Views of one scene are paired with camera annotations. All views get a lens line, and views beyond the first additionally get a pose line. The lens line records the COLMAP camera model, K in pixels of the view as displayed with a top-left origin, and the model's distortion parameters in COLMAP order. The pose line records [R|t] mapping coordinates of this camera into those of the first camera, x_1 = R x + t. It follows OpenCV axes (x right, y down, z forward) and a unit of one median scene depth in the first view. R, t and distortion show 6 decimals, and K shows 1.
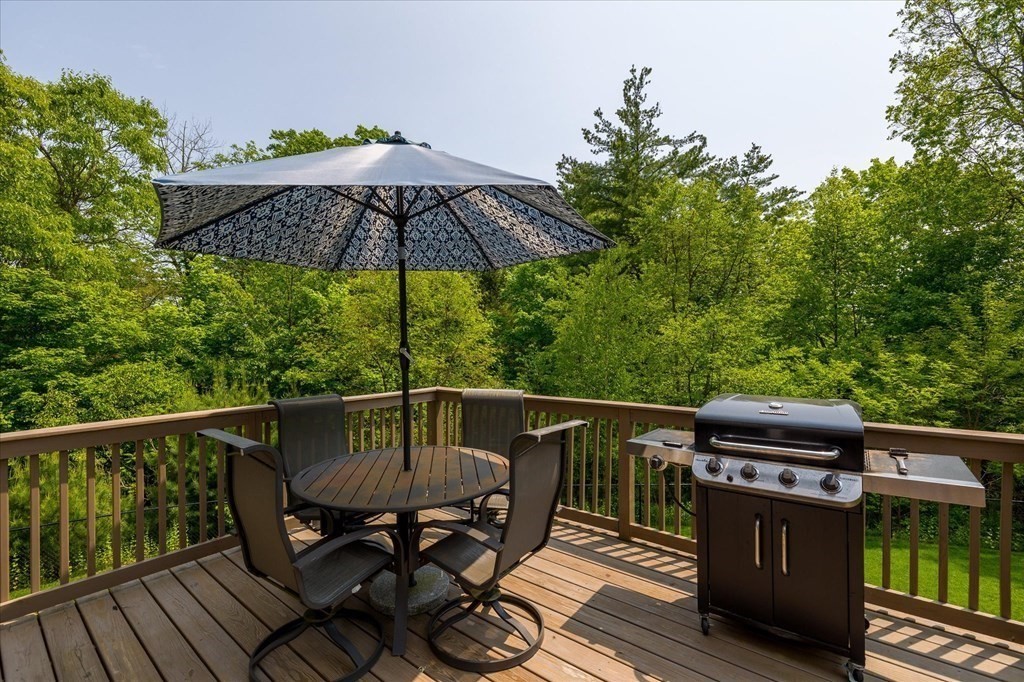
lens RADIAL K [[447.1, 0, 511.1], [0, 447.1, 338.3], [0, 0, 1]] dist [-0.002371, -0.000665]
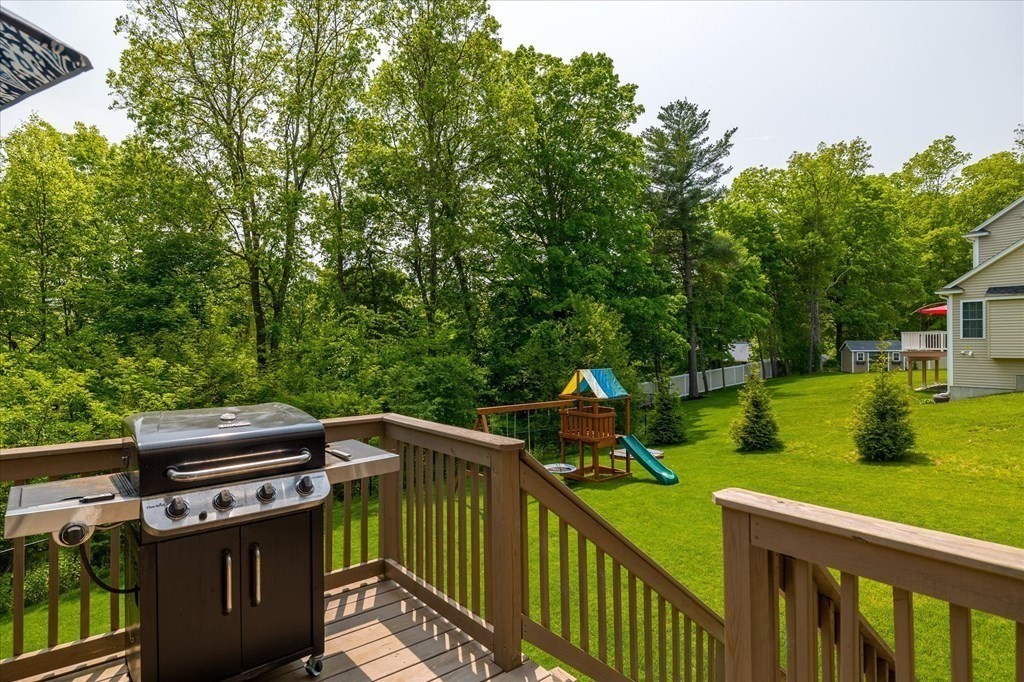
lens RADIAL K [[548.2, 0, 508.1], [0, 548.2, 343.5], [0, 0, 1]] dist [0.003143, 0.000502]
pose [[0.221909, 0.003259, 0.975062, -0.320617], [-0.008224, 0.999965, -0.001471, 0.009680], [-0.975033, -0.007692, 0.221928, 0.267399]]
